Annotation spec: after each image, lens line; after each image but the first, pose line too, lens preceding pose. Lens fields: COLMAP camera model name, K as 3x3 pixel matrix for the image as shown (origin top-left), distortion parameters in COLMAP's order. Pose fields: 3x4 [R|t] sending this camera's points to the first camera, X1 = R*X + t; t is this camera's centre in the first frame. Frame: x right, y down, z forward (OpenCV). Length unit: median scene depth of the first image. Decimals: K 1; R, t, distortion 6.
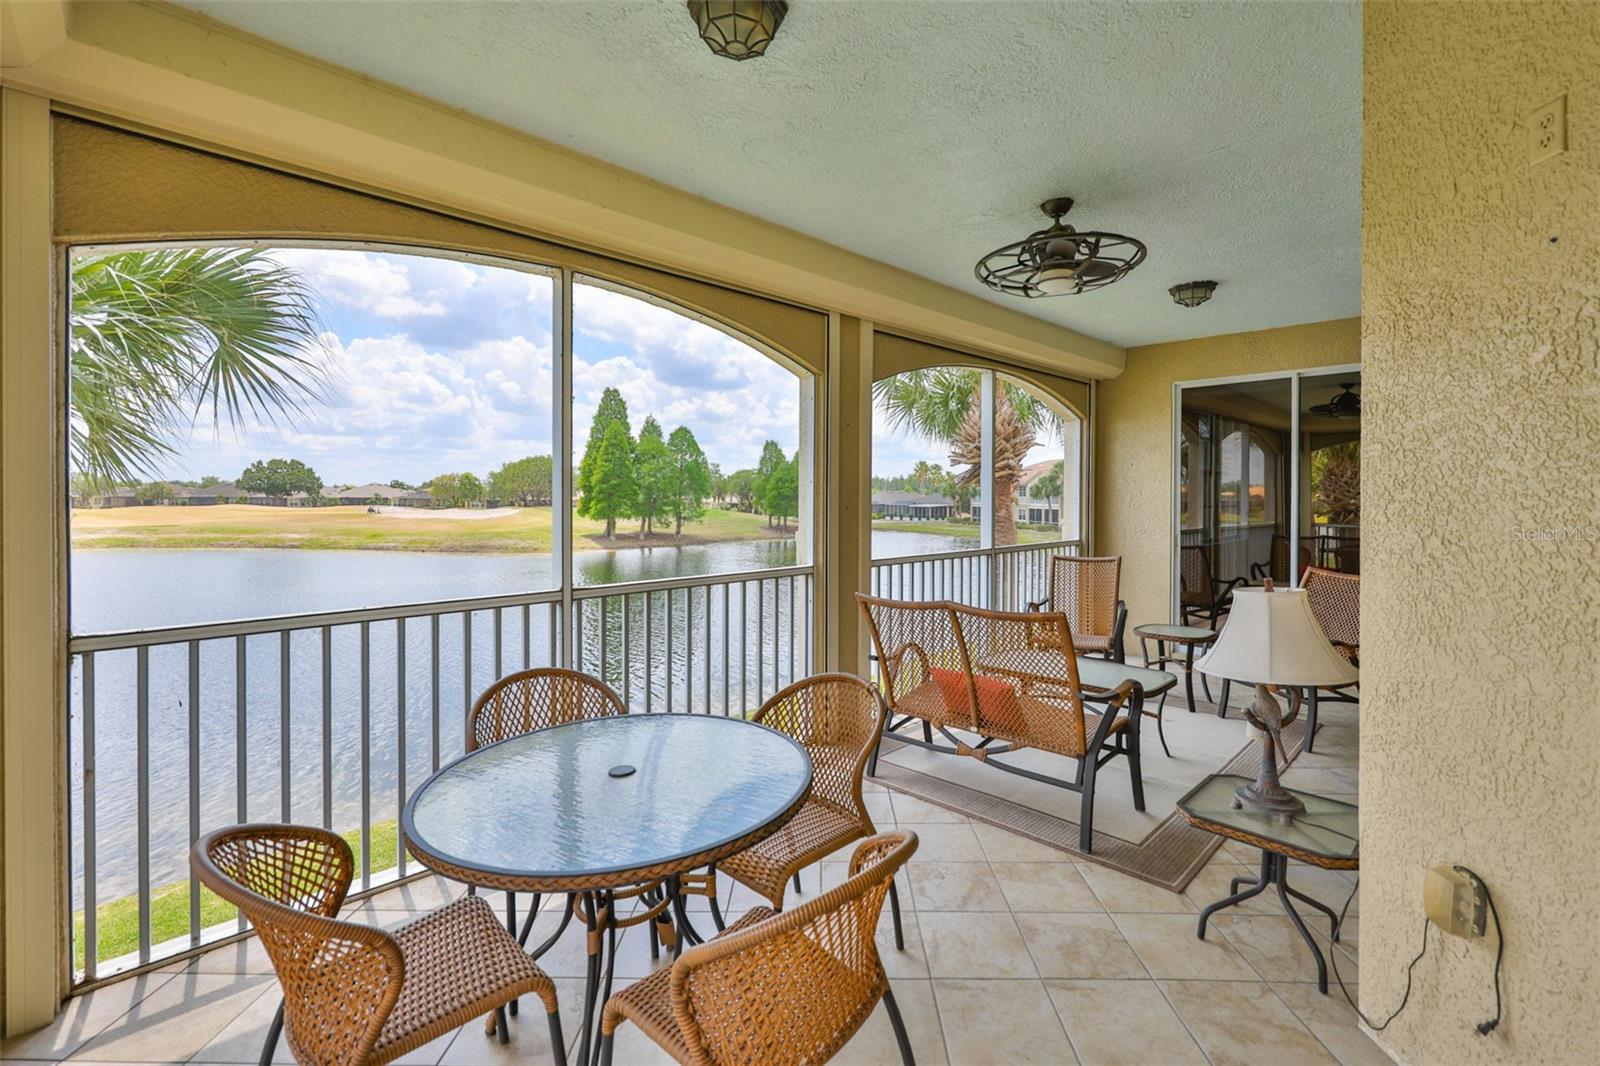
lens RADIAL K [[686.3, 0, 839.1], [0, 686.3, 504.6], [0, 0, 1]] dist [-0.006412, 0.002930]
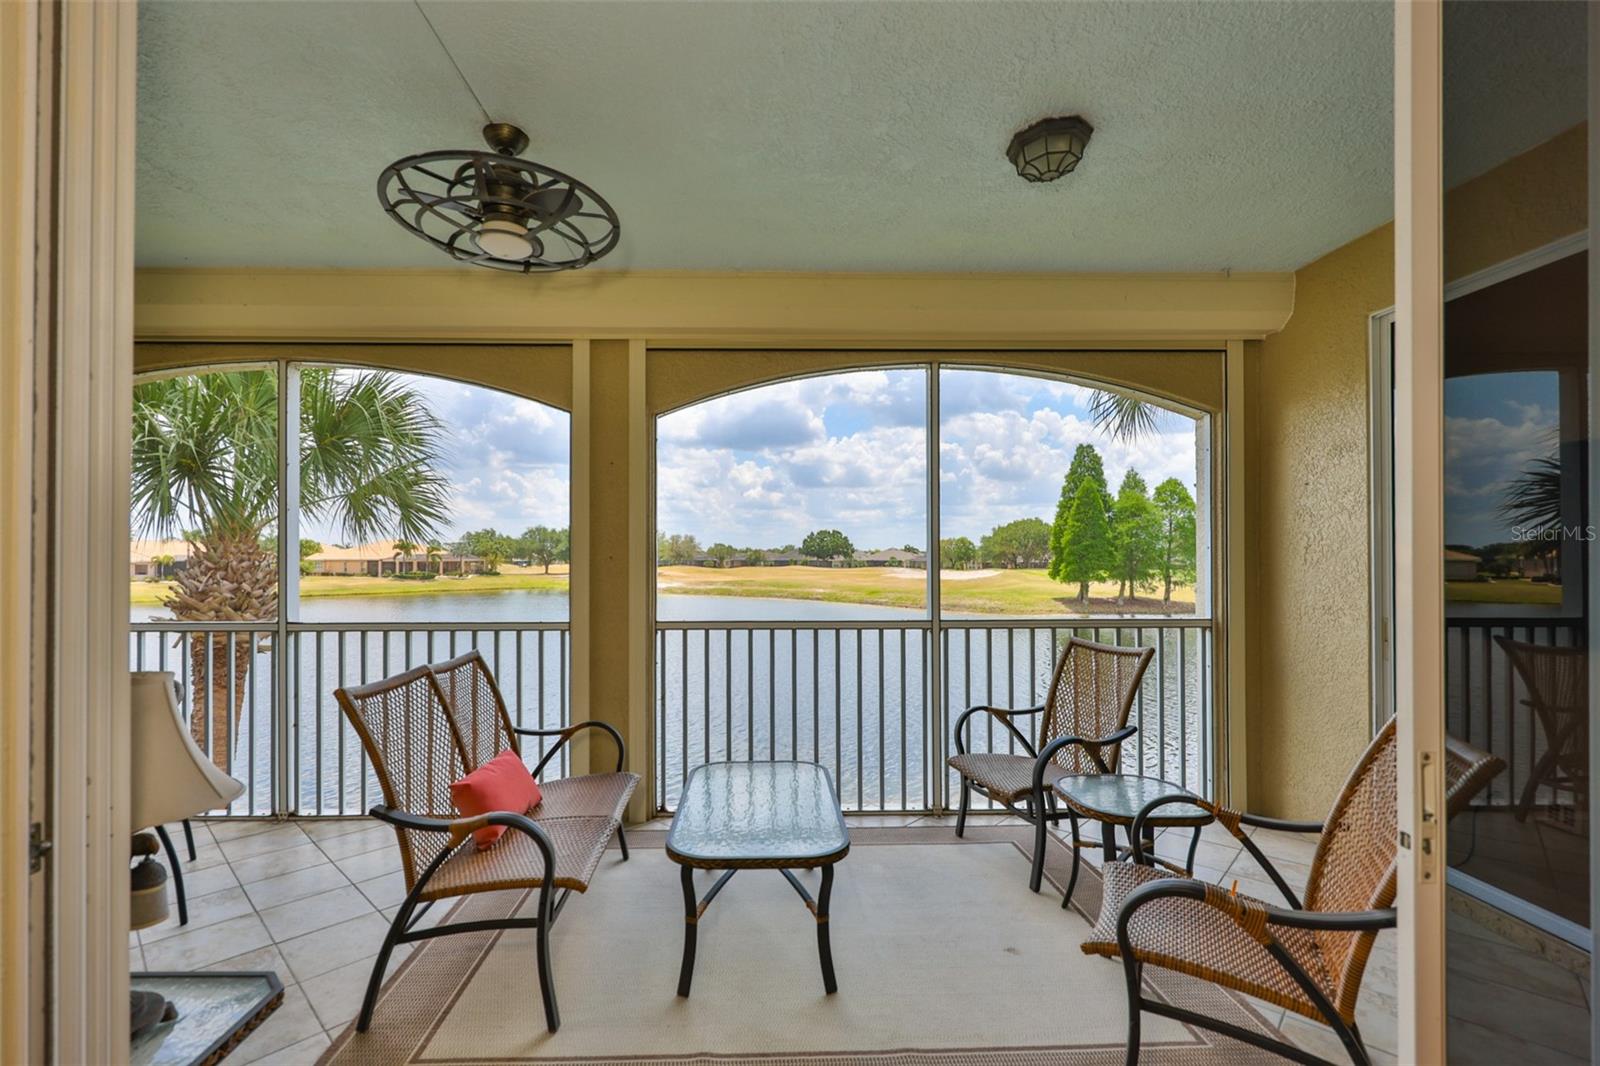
lens RADIAL K [[704.0, 0, 805.2], [0, 704.0, 544.6], [0, 0, 1]] dist [-0.000612, -0.000264]
pose [[0.742341, -0.017093, -0.669804, 1.067877], [-0.004302, 0.999532, -0.030275, 0.016274], [0.670008, 0.025355, 0.741921, 0.695566]]
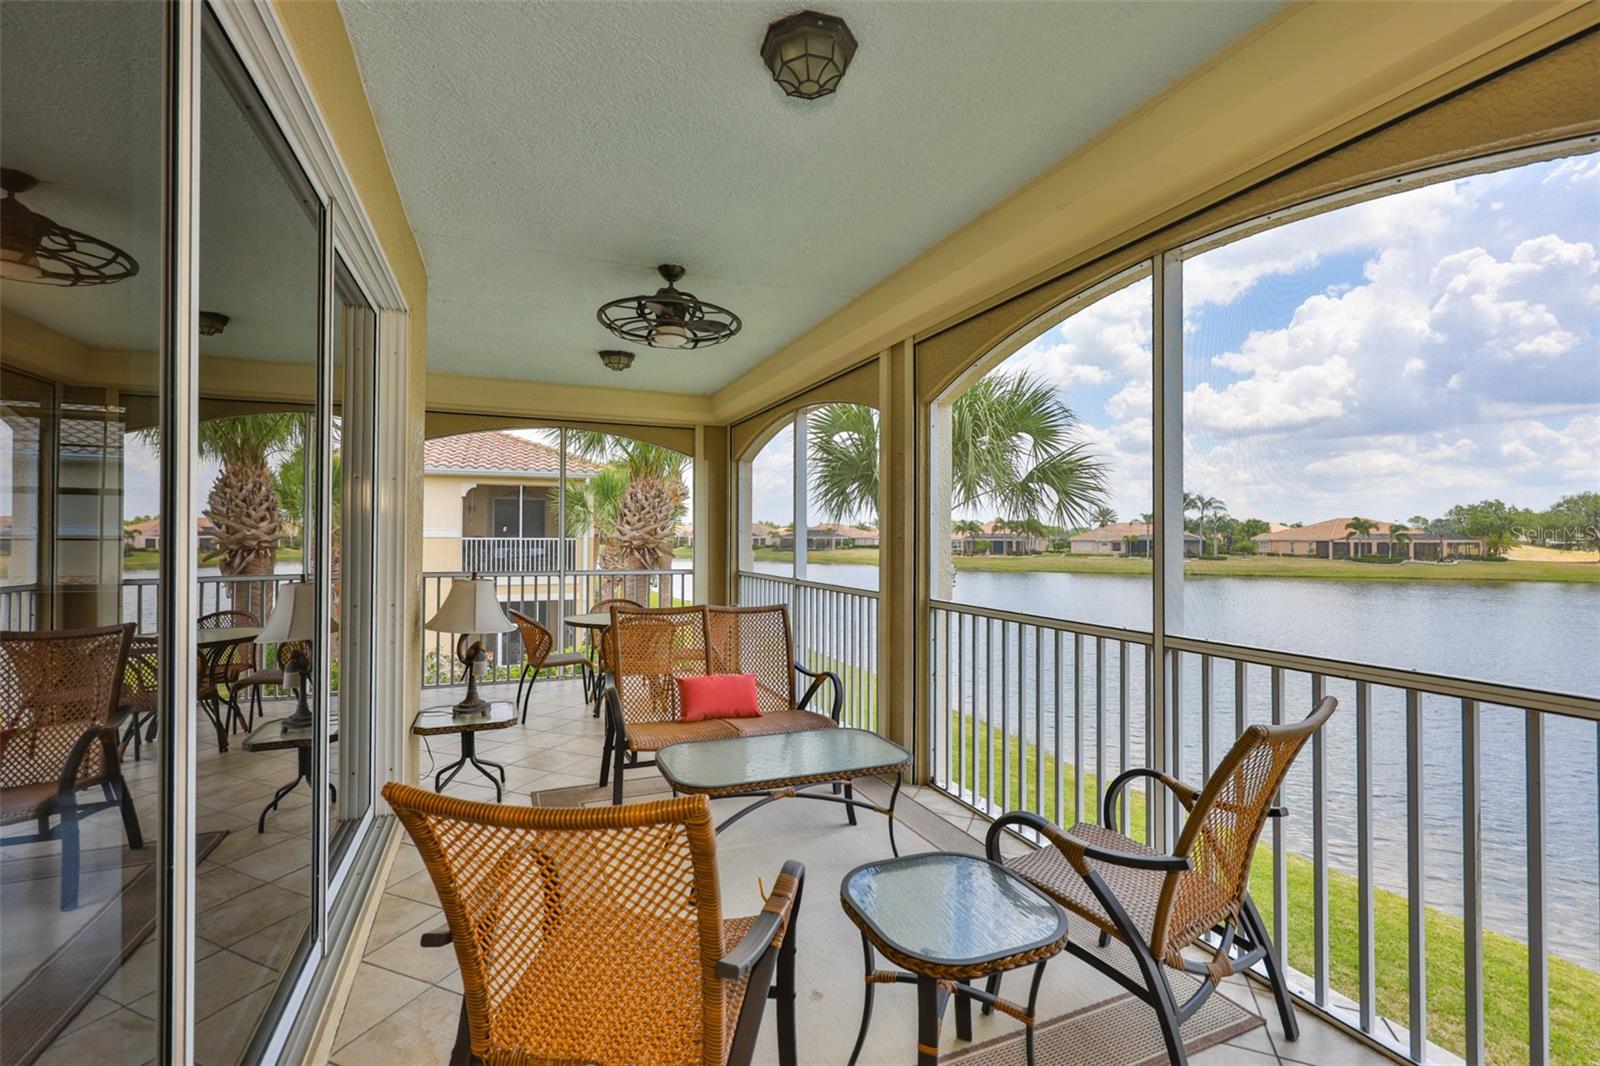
lens RADIAL K [[704.0, 0, 793.7], [0, 704.0, 532.0], [0, 0, 1]] dist [-0.000612, -0.000264]
pose [[-0.363597, -0.010728, -0.931494, 1.168008], [-0.017088, 0.999842, -0.004845, 0.010295], [0.931400, 0.014156, -0.363723, 1.052197]]
